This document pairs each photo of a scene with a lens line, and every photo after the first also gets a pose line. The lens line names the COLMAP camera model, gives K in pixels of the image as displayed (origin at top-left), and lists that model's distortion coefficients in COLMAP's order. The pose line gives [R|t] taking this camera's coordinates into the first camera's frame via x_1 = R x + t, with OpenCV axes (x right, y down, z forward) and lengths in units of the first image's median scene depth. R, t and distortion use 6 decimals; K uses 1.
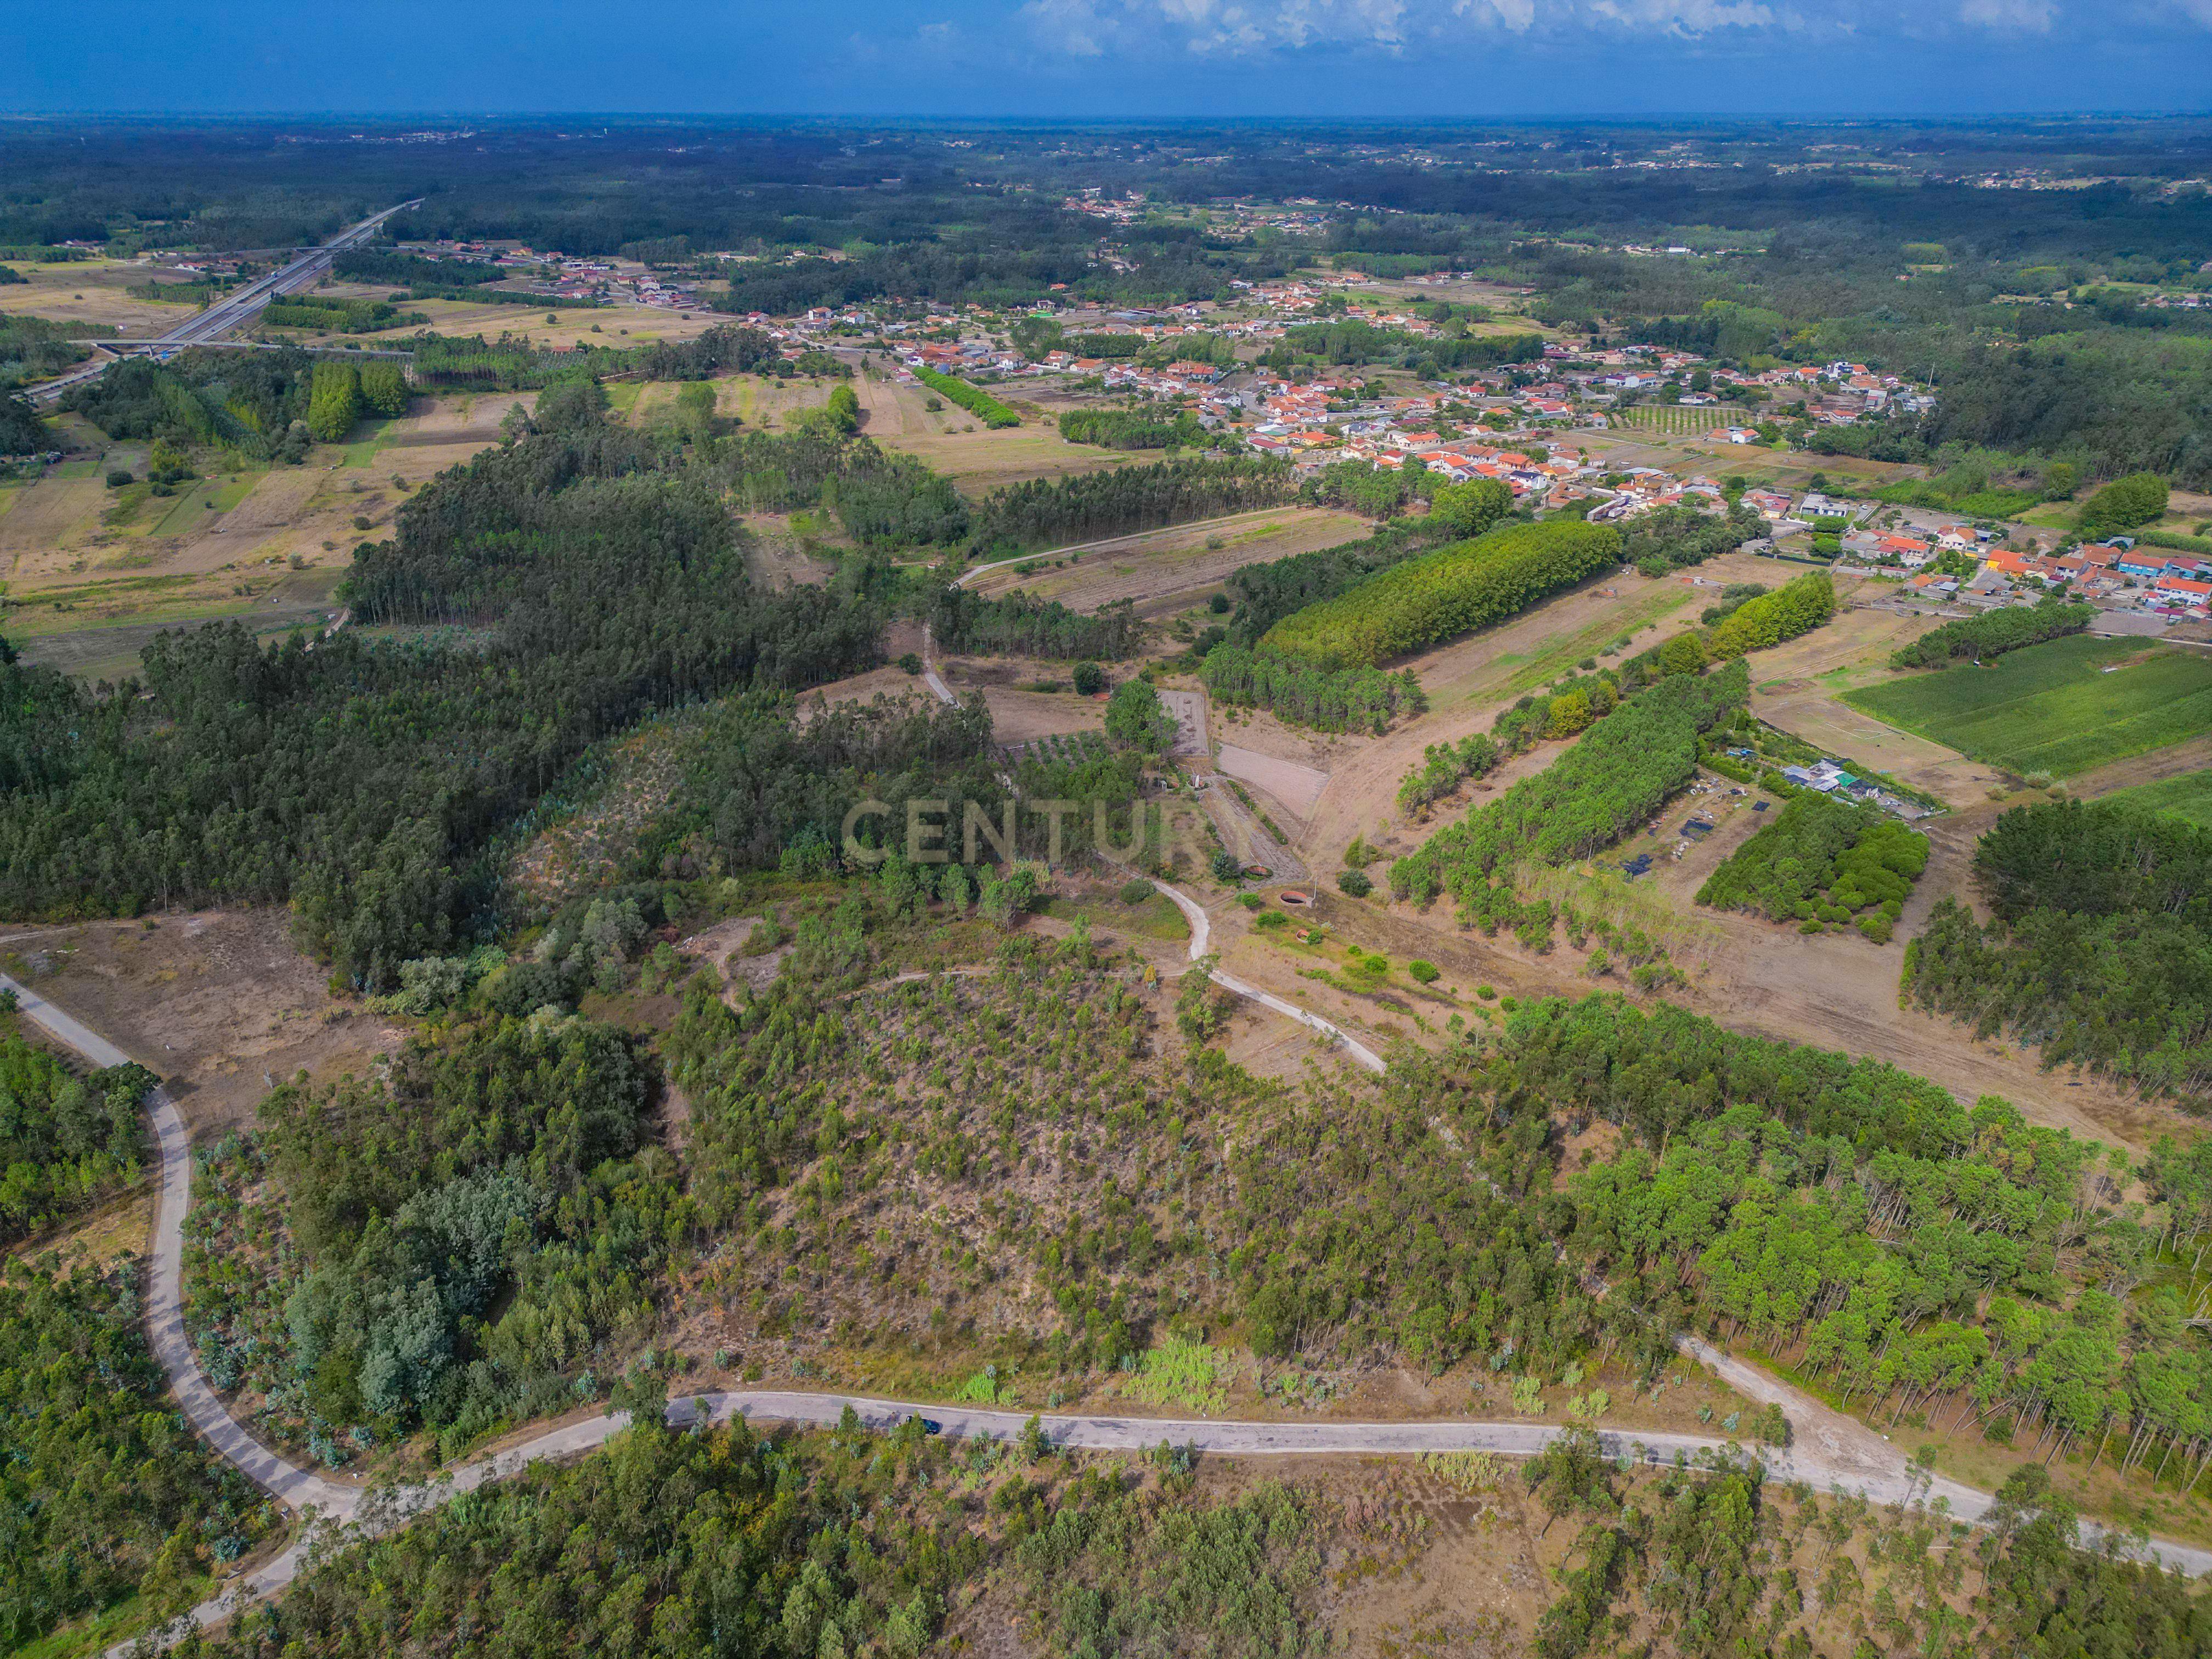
lens RADIAL K [[1546.8, 0, 1098.9], [0, 1546.8, 823.4], [0, 0, 1]] dist [0.068816, -0.060101]
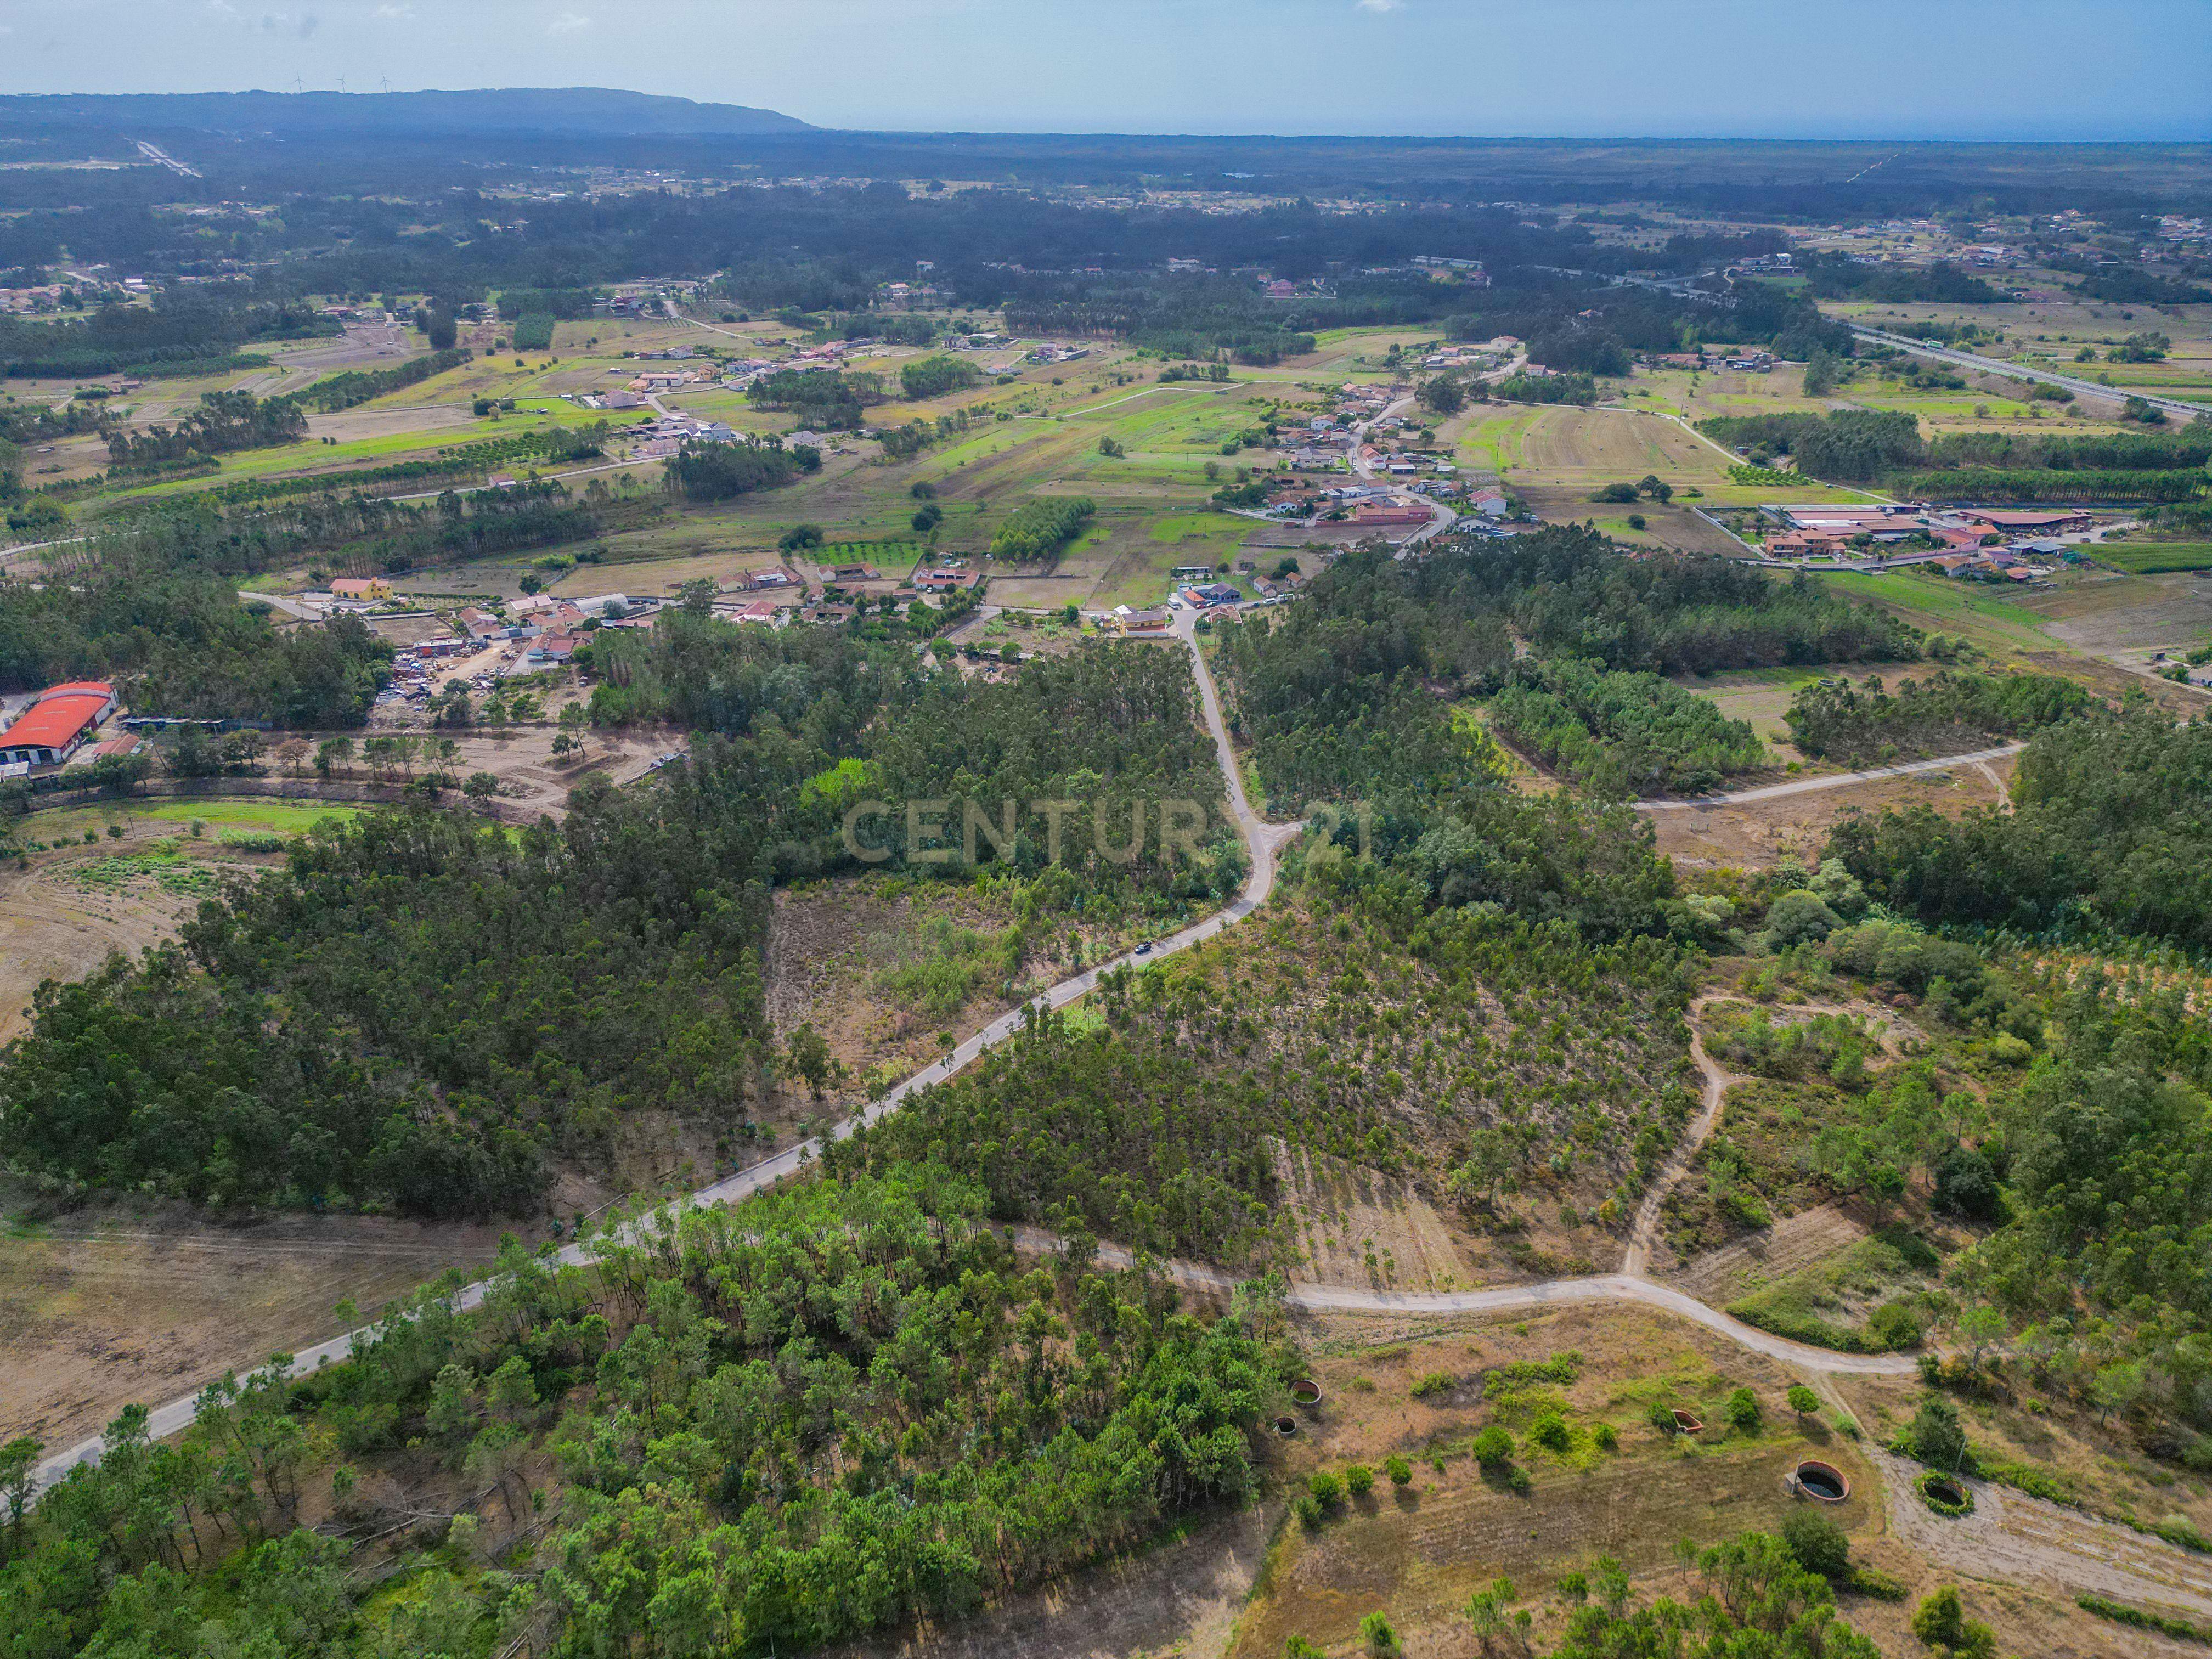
lens RADIAL K [[1546.8, 0, 1098.9], [0, 1546.8, 823.4], [0, 0, 1]] dist [0.068816, -0.060101]
pose [[-0.579395, 0.336480, -0.742349, 1.012734], [-0.344538, 0.724313, 0.597213, -0.612339], [0.738644, 0.601790, -0.303733, 1.344444]]
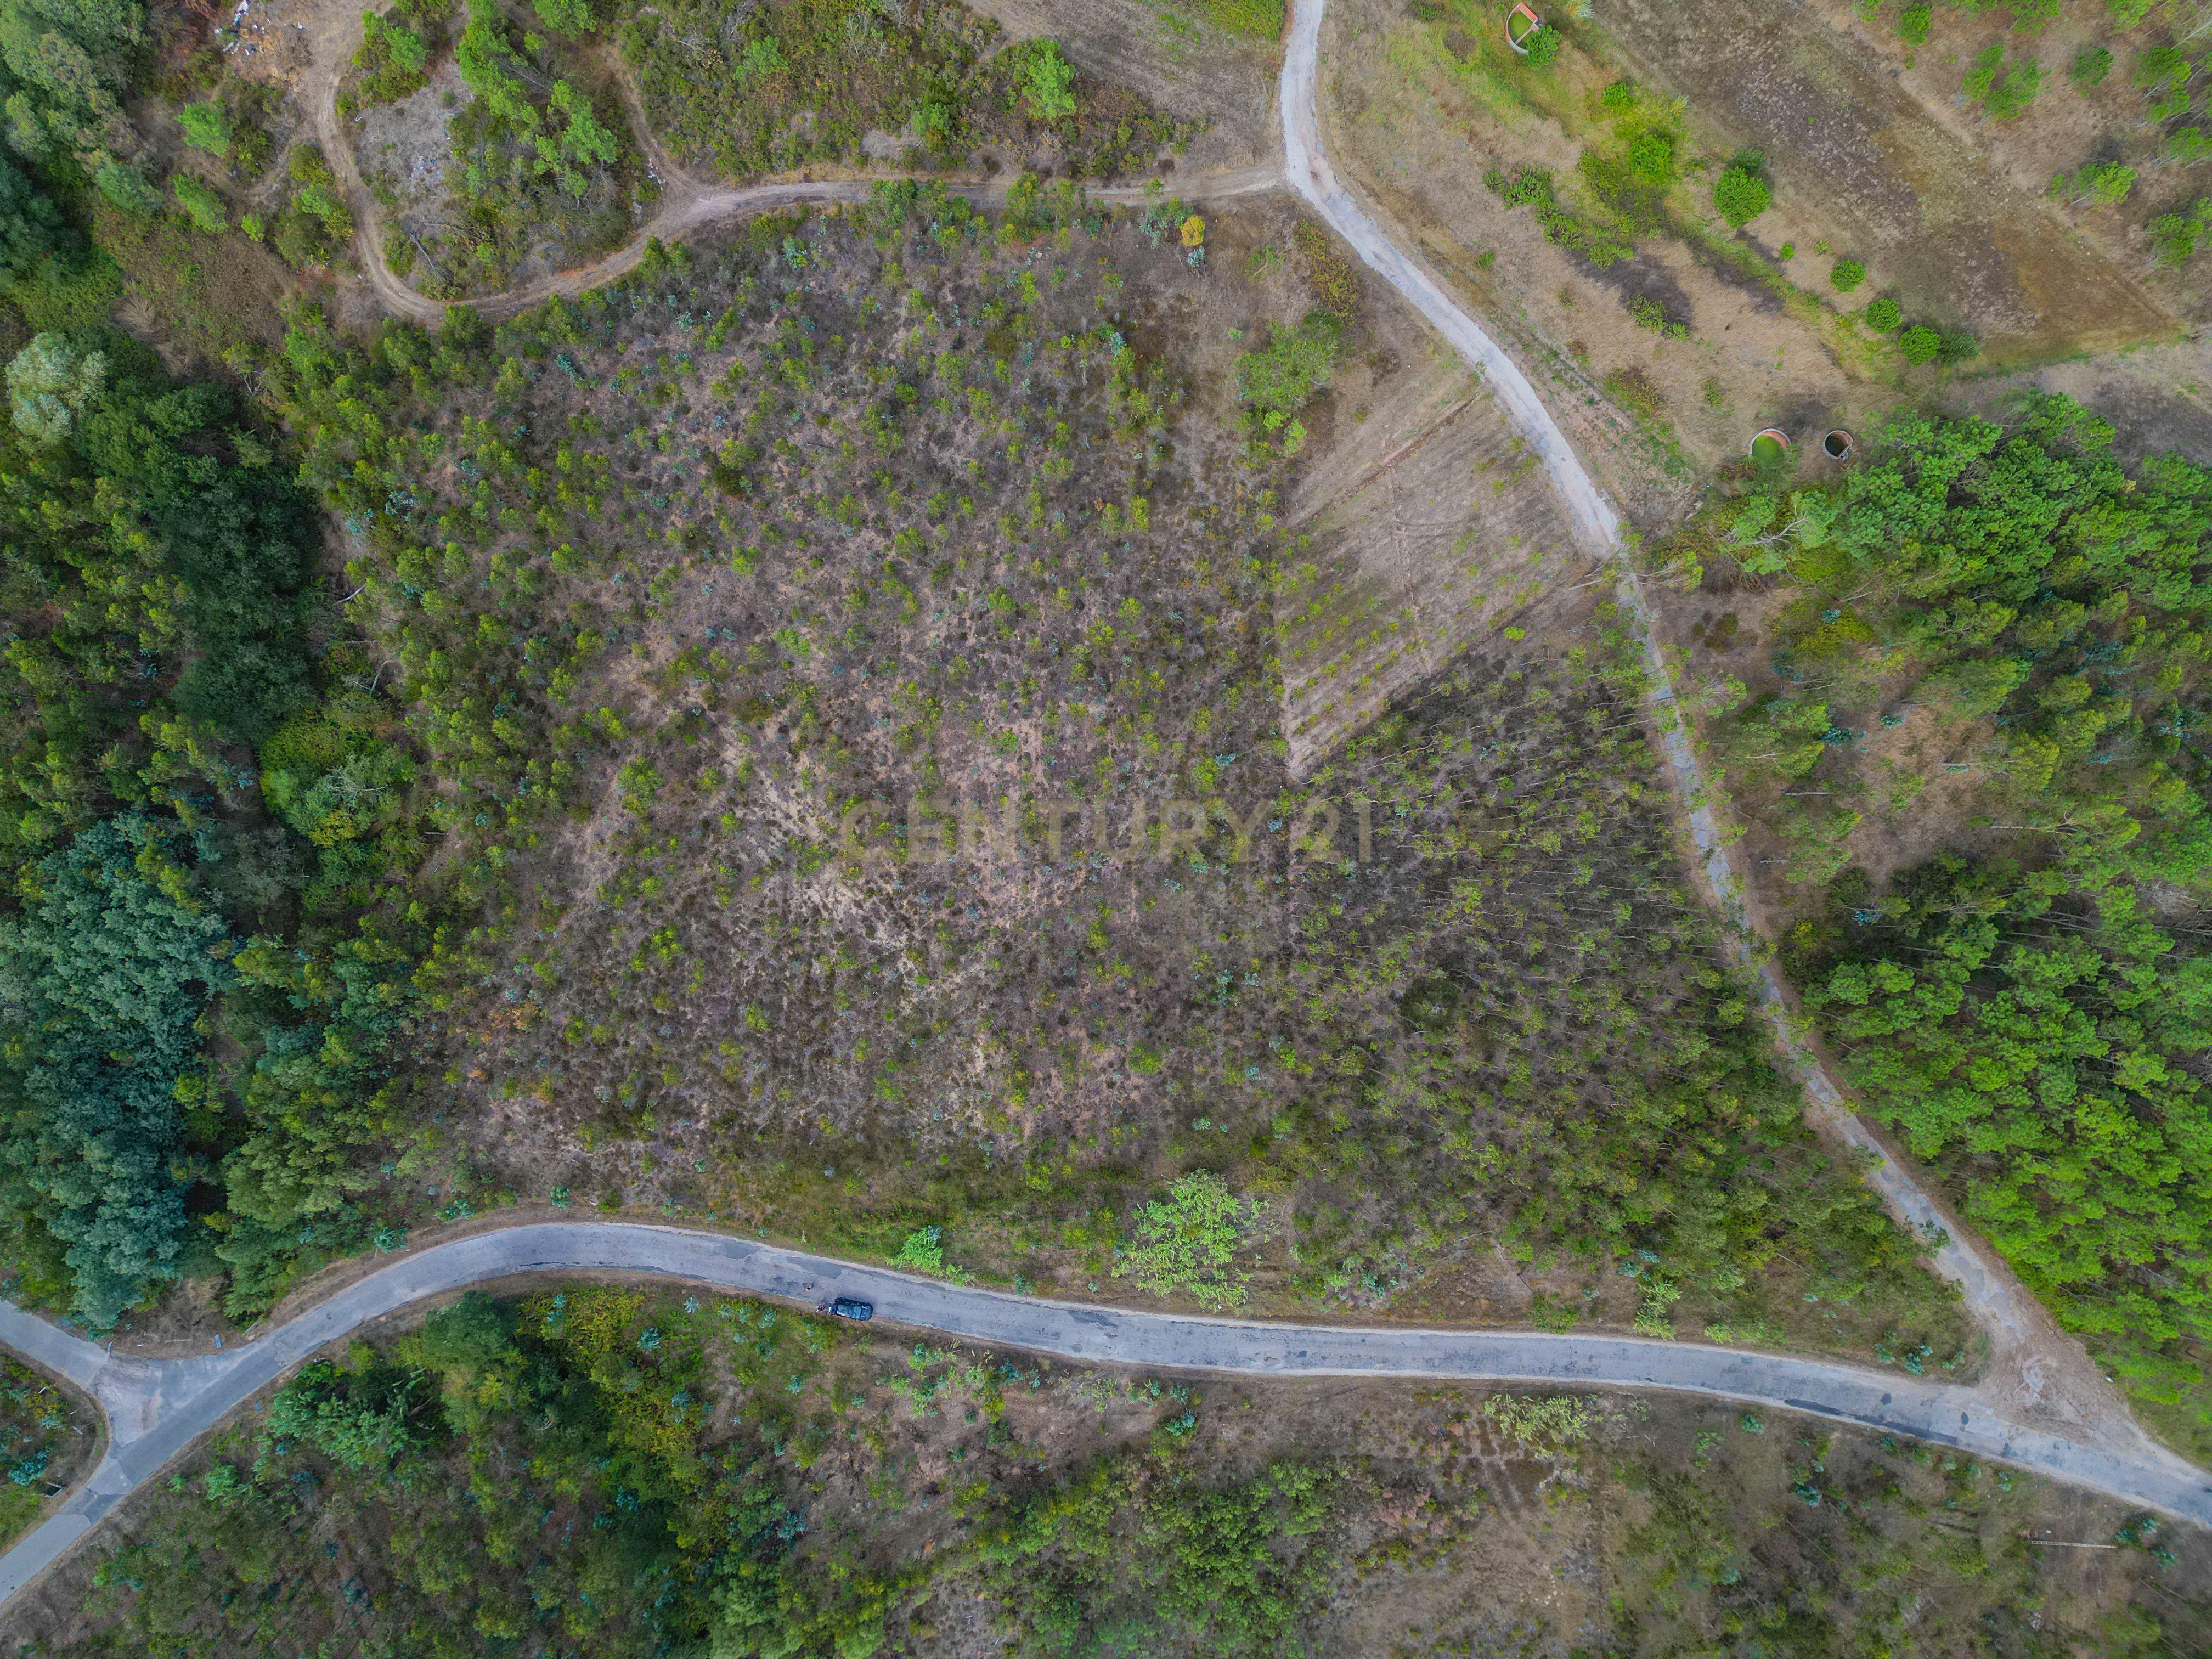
lens RADIAL K [[1546.8, 0, 1098.9], [0, 1546.8, 823.4], [0, 0, 1]] dist [0.068816, -0.060101]
pose [[0.999922, 0.009979, -0.007448, 0.012126], [0.002449, 0.428823, 0.903385, -0.400762], [0.012209, -0.903333, 0.428766, 0.875469]]
